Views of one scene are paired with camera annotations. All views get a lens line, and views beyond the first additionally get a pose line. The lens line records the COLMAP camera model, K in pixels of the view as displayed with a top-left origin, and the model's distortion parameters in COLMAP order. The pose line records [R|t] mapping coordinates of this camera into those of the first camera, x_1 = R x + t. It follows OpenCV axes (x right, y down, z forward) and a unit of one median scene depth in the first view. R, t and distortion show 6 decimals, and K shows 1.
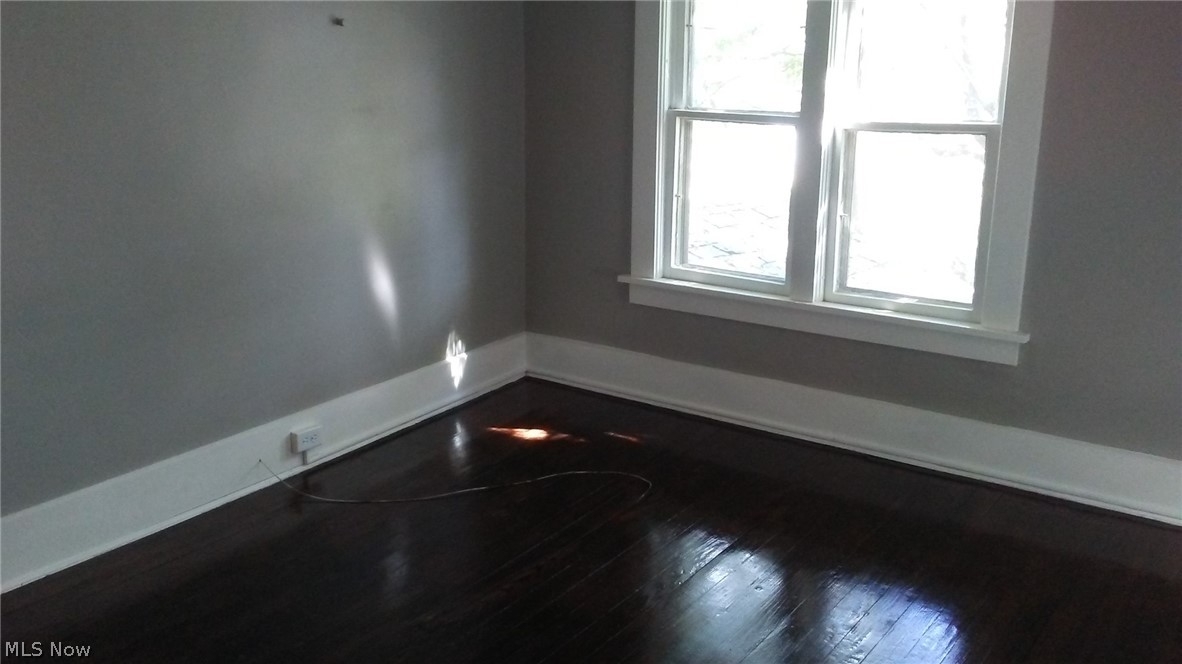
lens RADIAL K [[1107.1, 0, 591.0], [0, 1107.1, 332.0], [0, 0, 1]] dist [0.060442, -0.120919]
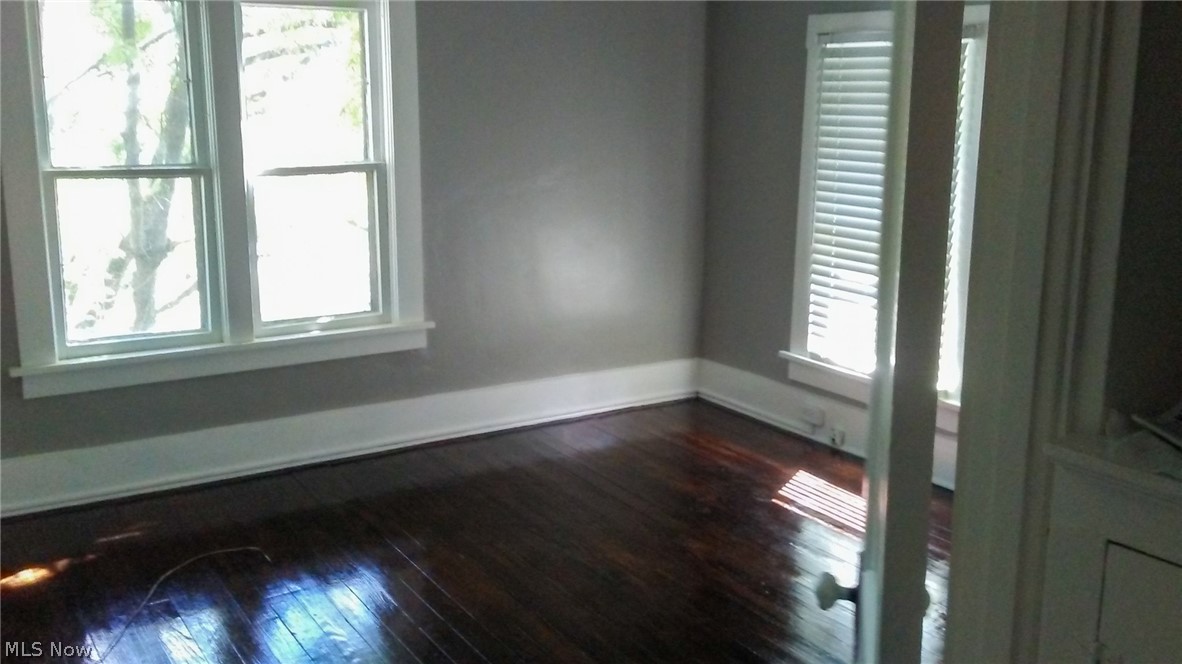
lens RADIAL K [[1107.1, 0, 591.0], [0, 1107.1, 332.0], [0, 0, 1]] dist [0.060442, -0.120919]
pose [[0.343813, -0.195024, 0.918563, -0.672280], [0.229477, 0.965987, 0.119201, -0.088959], [-0.910567, 0.169806, 0.376873, 0.318082]]
